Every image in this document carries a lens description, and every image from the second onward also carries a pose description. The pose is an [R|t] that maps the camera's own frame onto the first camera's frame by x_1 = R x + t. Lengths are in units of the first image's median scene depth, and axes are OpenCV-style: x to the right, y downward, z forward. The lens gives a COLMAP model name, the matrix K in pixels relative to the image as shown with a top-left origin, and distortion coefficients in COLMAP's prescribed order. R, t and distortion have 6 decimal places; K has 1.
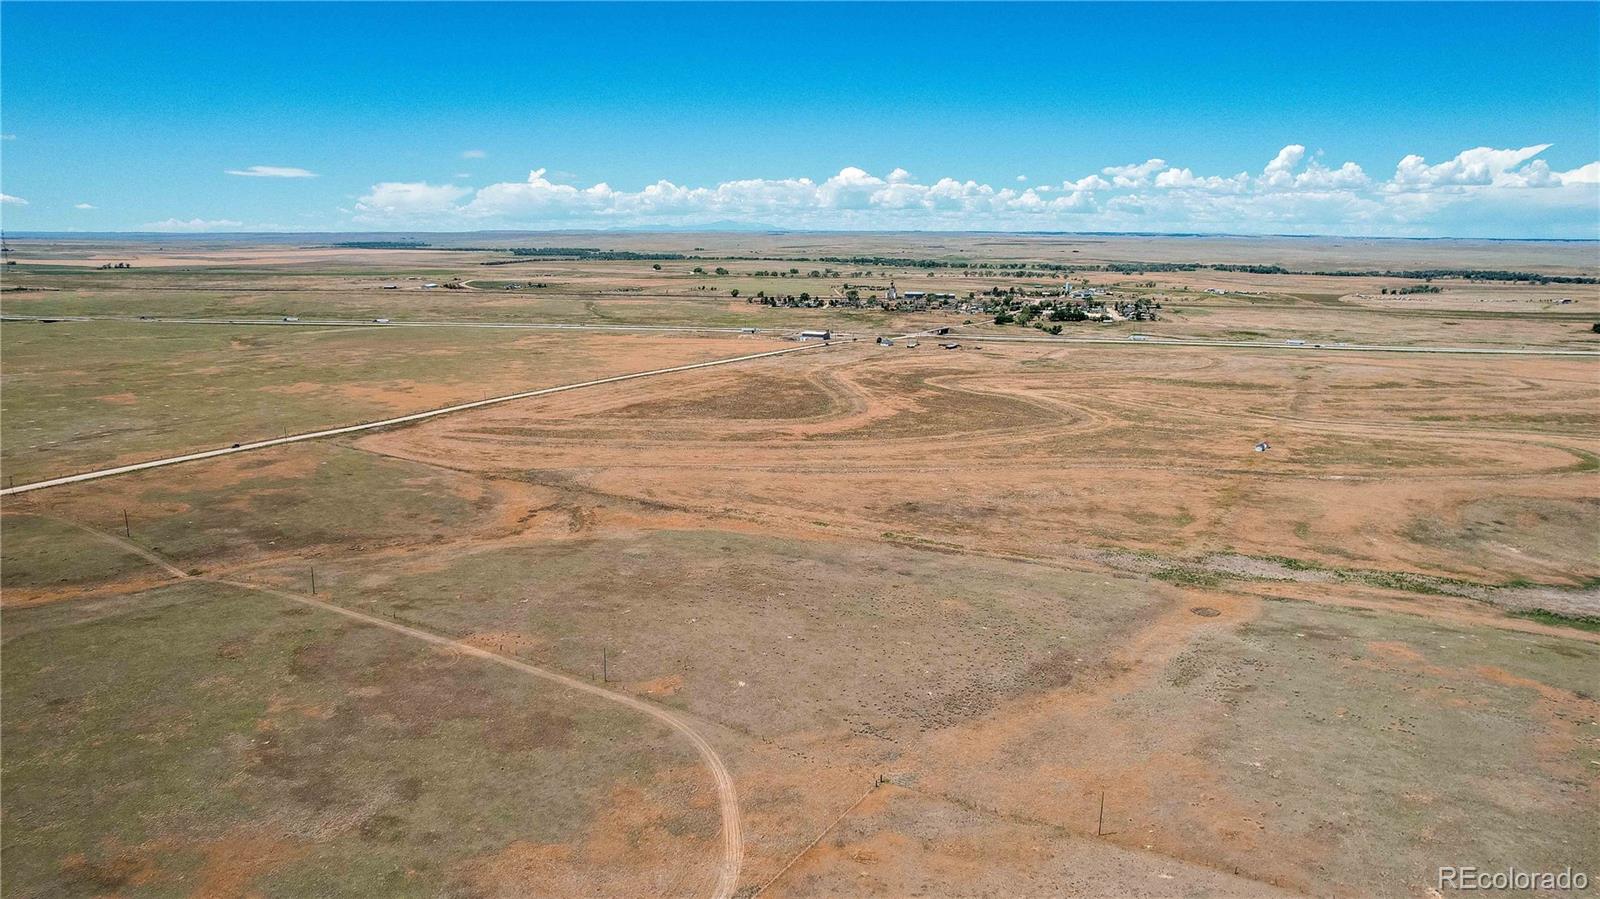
lens RADIAL K [[1020.5, 0, 802.5], [0, 1020.5, 451.3], [0, 0, 1]] dist [-0.072685, 0.065660]
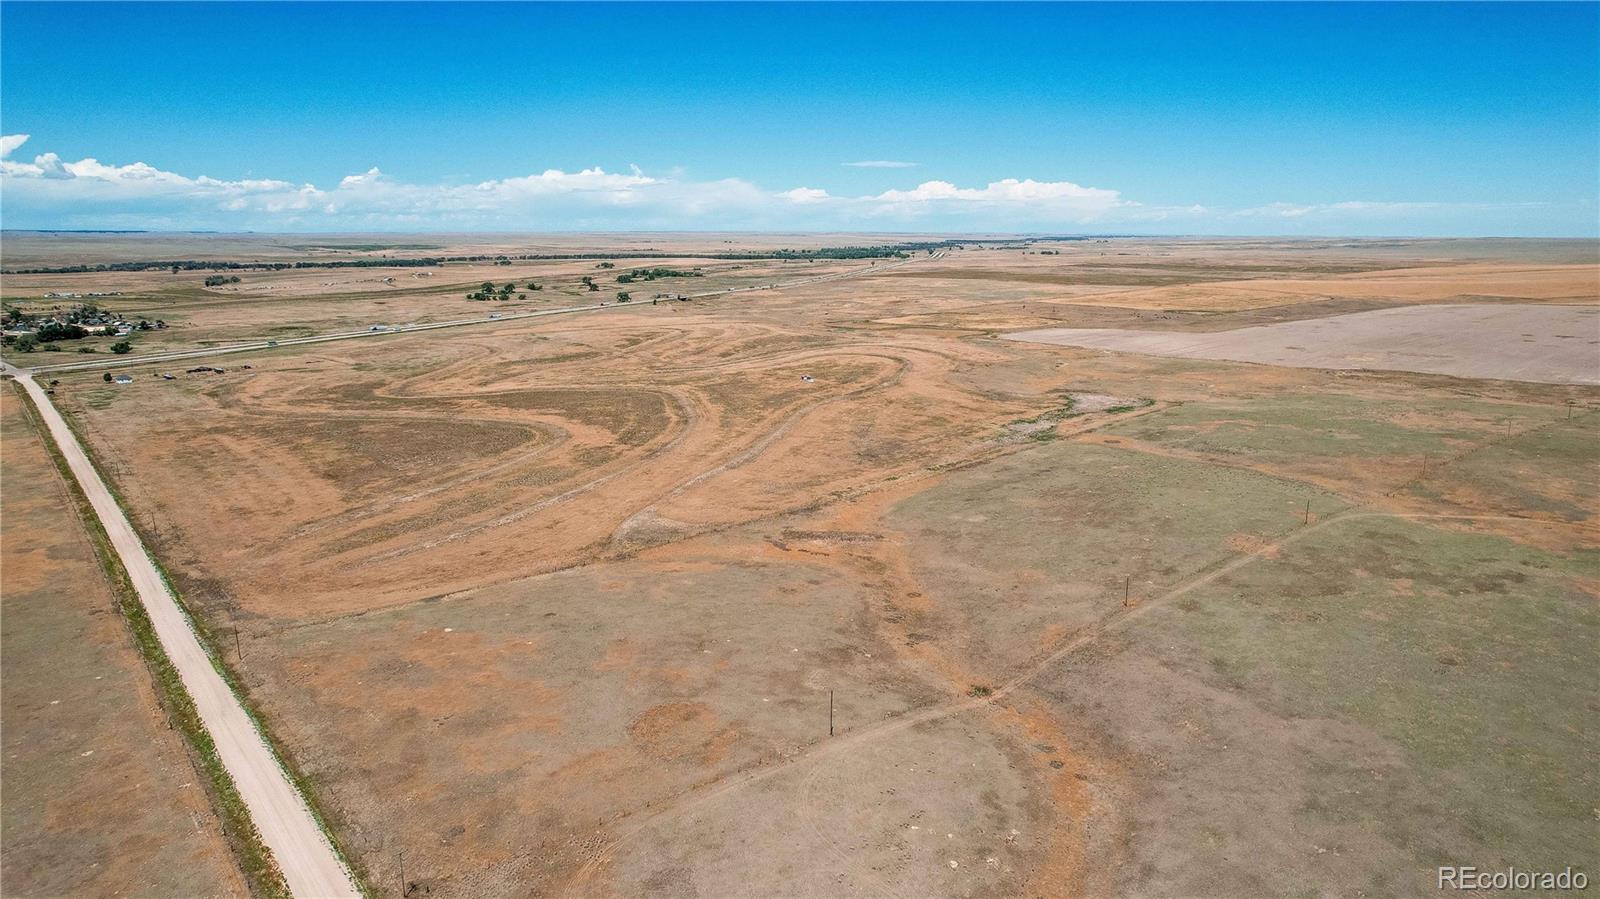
lens RADIAL K [[1020.5, 0, 802.5], [0, 1020.5, 451.3], [0, 0, 1]] dist [-0.072685, 0.065660]
pose [[0.307832, -0.211820, 0.927562, -0.255355], [0.204324, 0.966874, 0.152989, -0.036863], [-0.929242, 0.142428, 0.340915, 0.166977]]
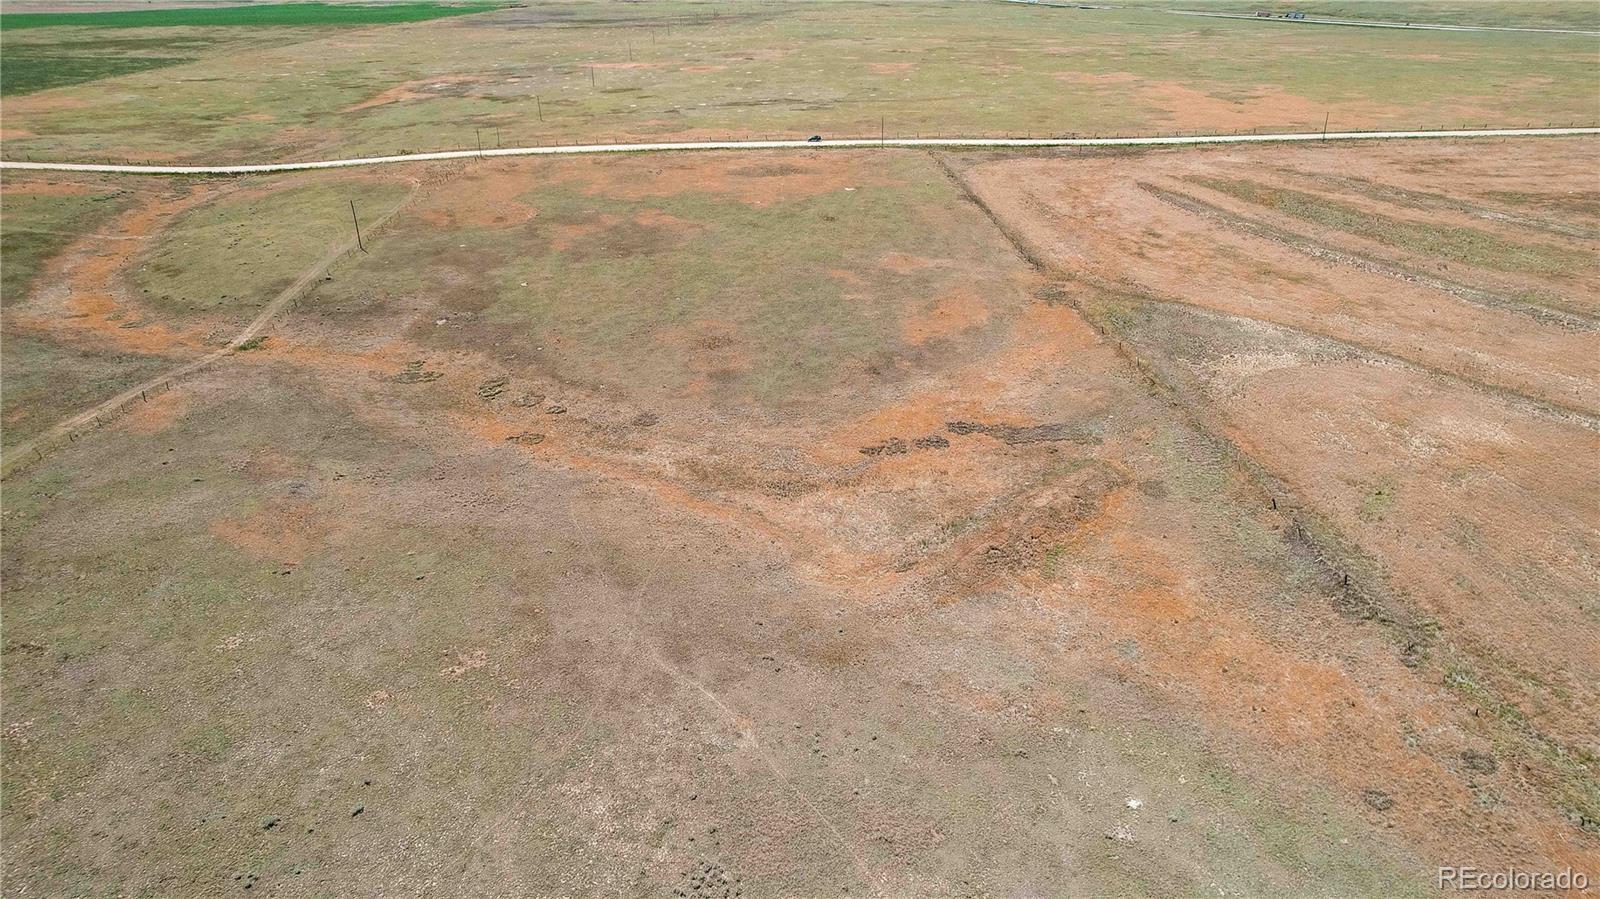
lens RADIAL K [[1020.5, 0, 802.5], [0, 1020.5, 451.3], [0, 0, 1]] dist [-0.072685, 0.065660]
pose [[0.522234, 0.364701, -0.770885, -0.006969], [-0.161978, 0.929908, 0.330203, -0.009064], [0.837278, -0.047577, 0.544704, 0.188647]]
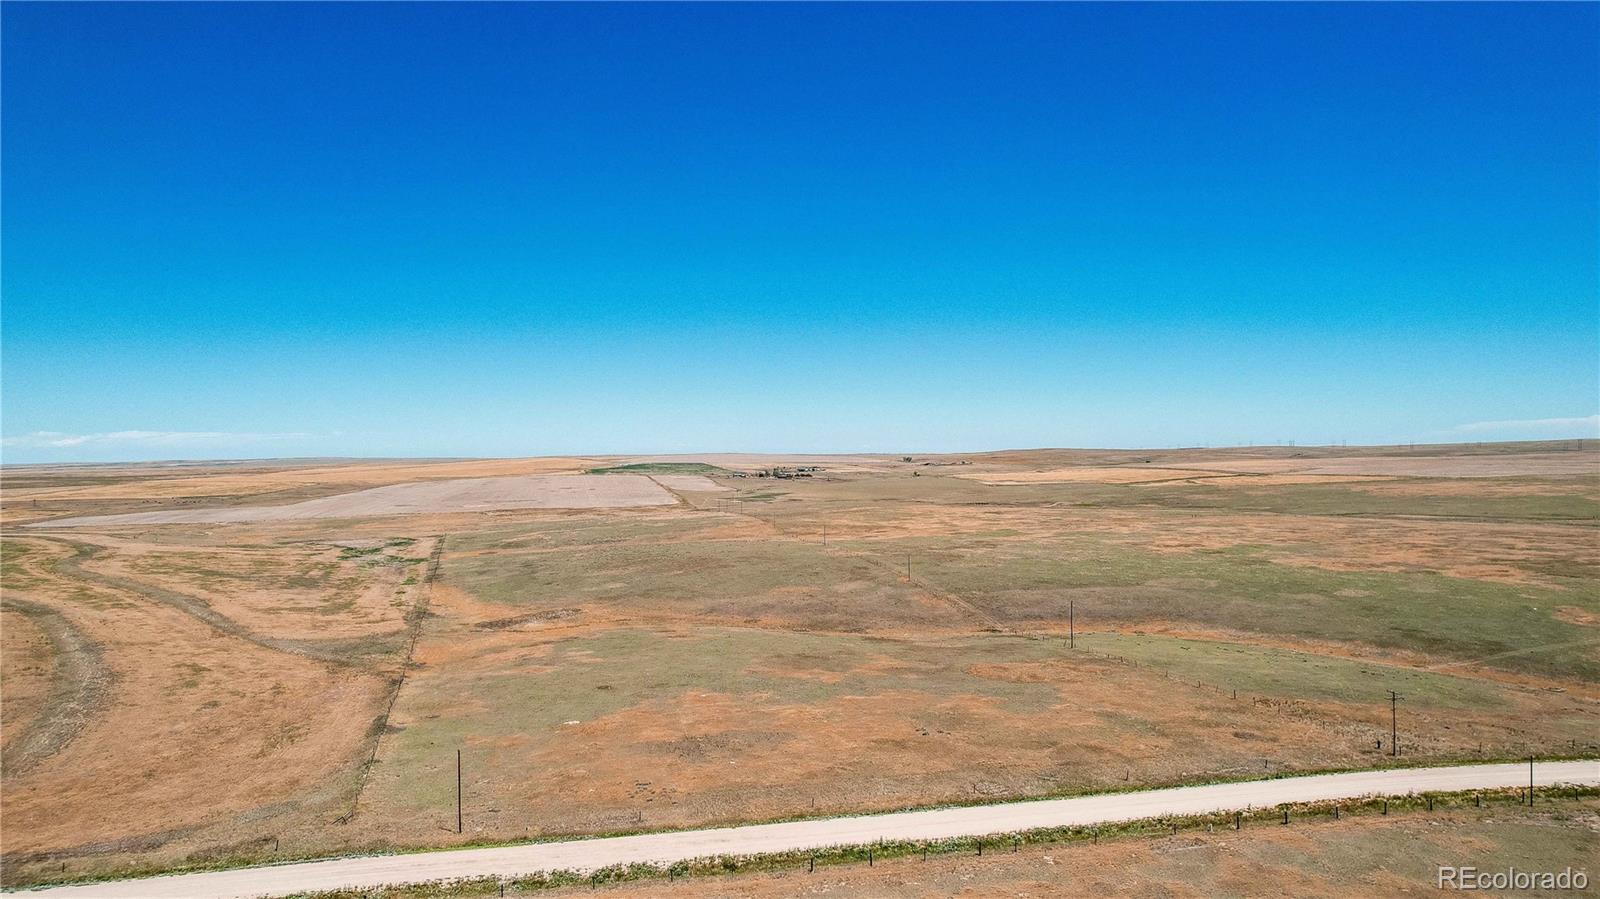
lens RADIAL K [[1020.5, 0, 802.5], [0, 1020.5, 451.3], [0, 0, 1]] dist [-0.072685, 0.065660]
pose [[-0.695254, 0.002015, 0.718761, -0.212550], [0.158667, 0.975757, 0.150743, -0.031719], [-0.701033, 0.218848, -0.678718, 0.319405]]
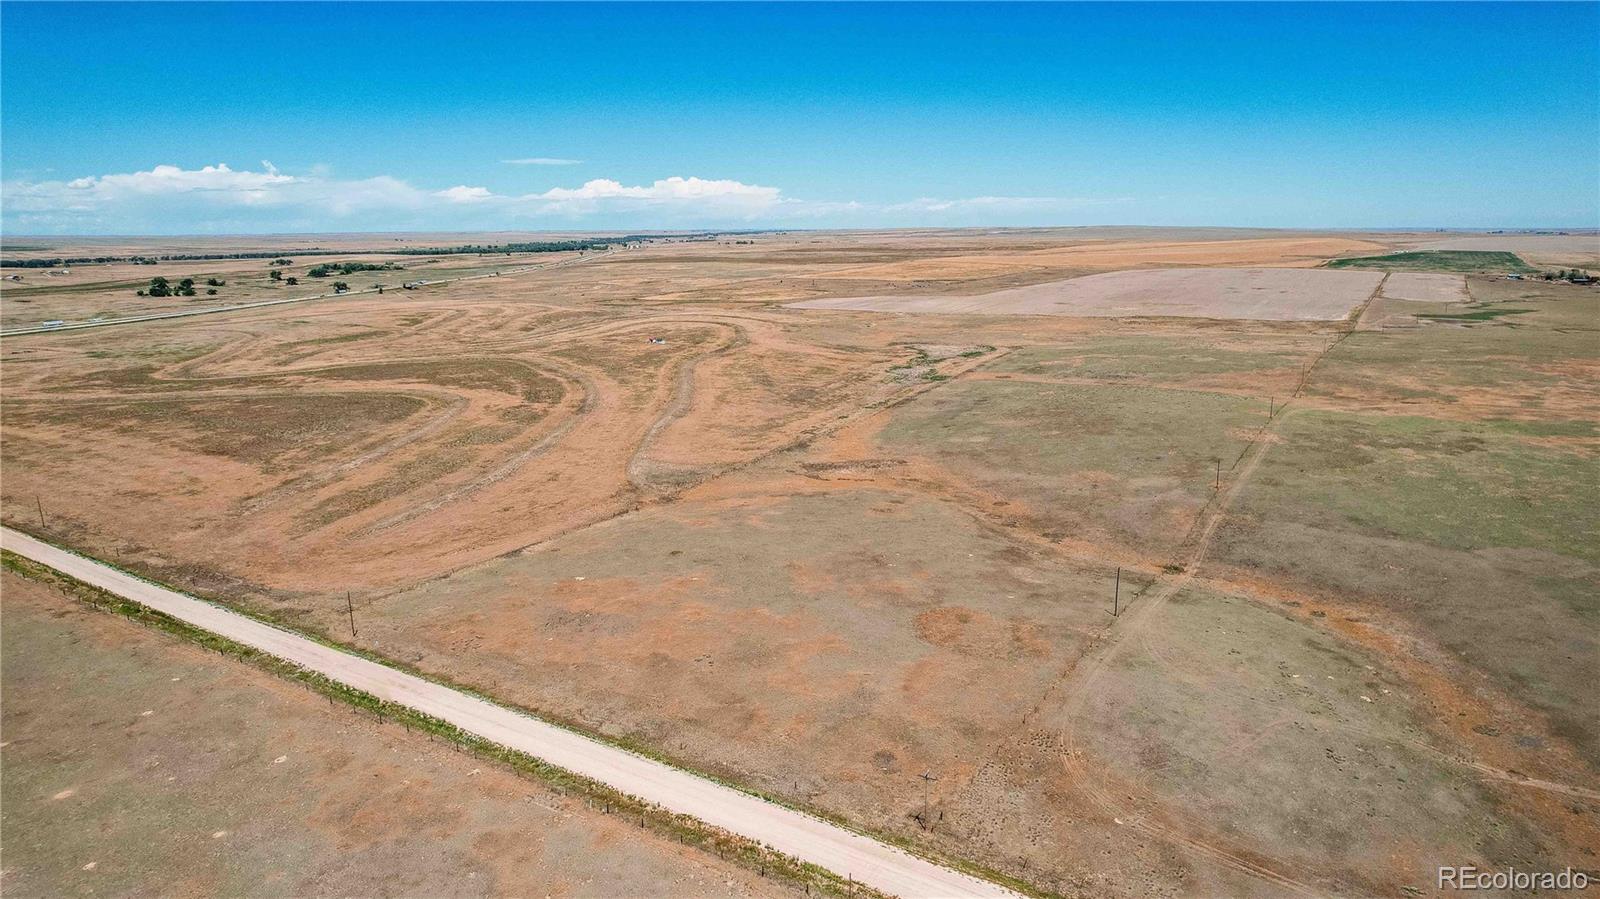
lens RADIAL K [[1020.5, 0, 802.5], [0, 1020.5, 451.3], [0, 0, 1]] dist [-0.072685, 0.065660]
pose [[-0.003096, -0.225052, 0.974342, -0.255838], [0.218985, 0.950545, 0.220251, -0.035197], [-0.975723, 0.214048, 0.046340, 0.238871]]
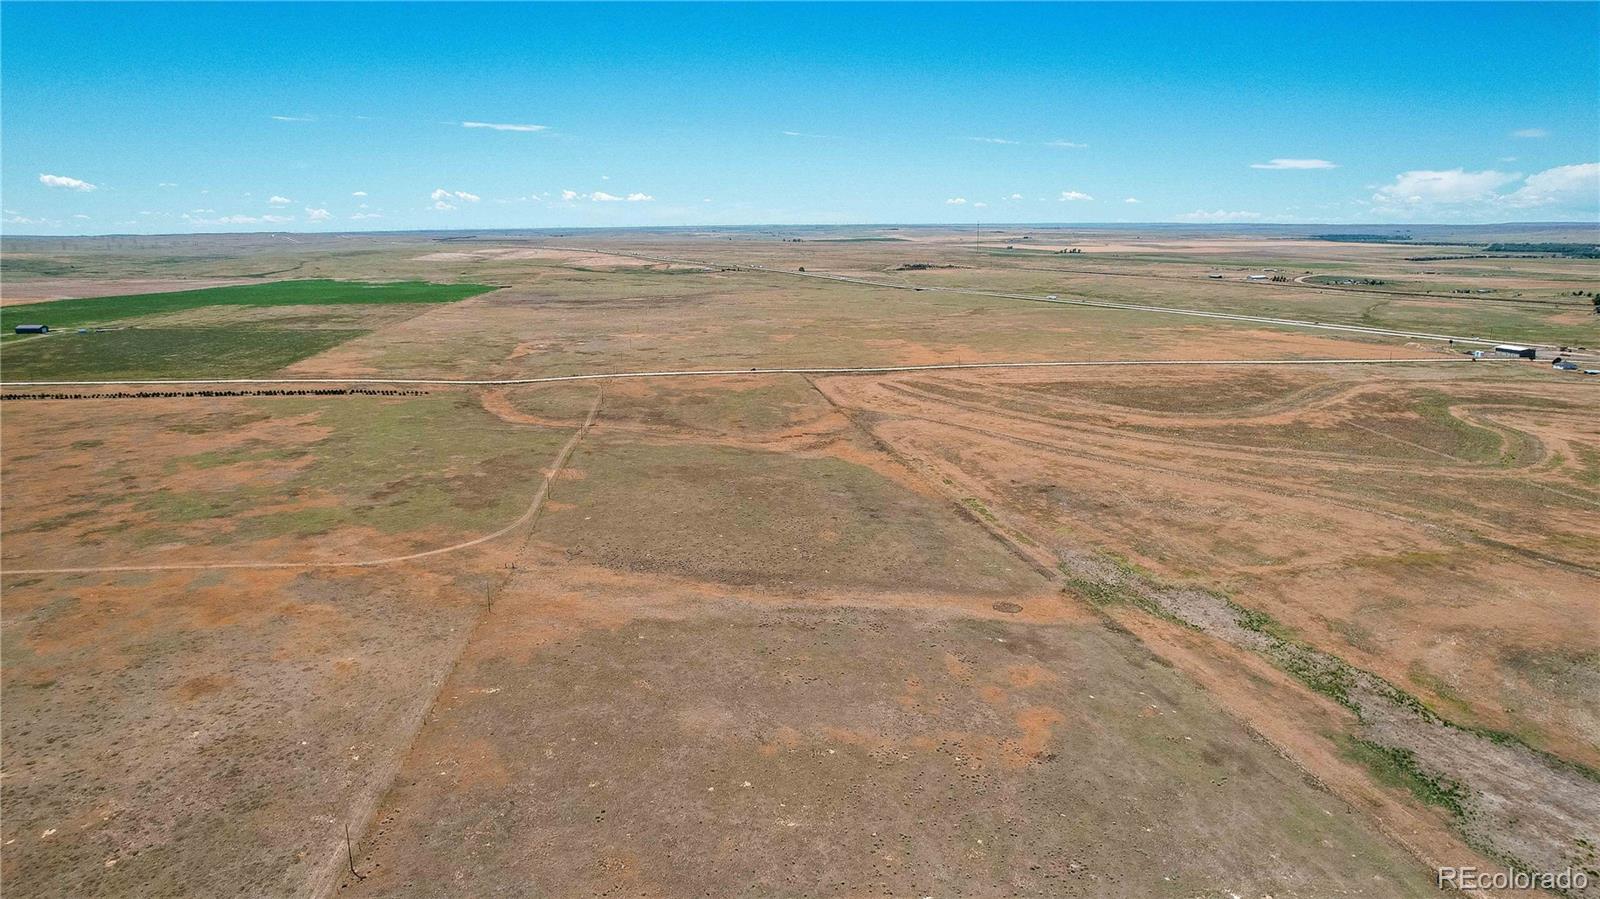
lens RADIAL K [[1019.9, 0, 800.0], [0, 1019.9, 449.5], [0, 0, 1]] dist [-0.046266, -0.000481]
pose [[0.605956, 0.164590, -0.778285, 0.188567], [-0.159443, 0.983637, 0.083878, -0.007686], [0.779356, 0.073265, 0.622284, 0.040712]]
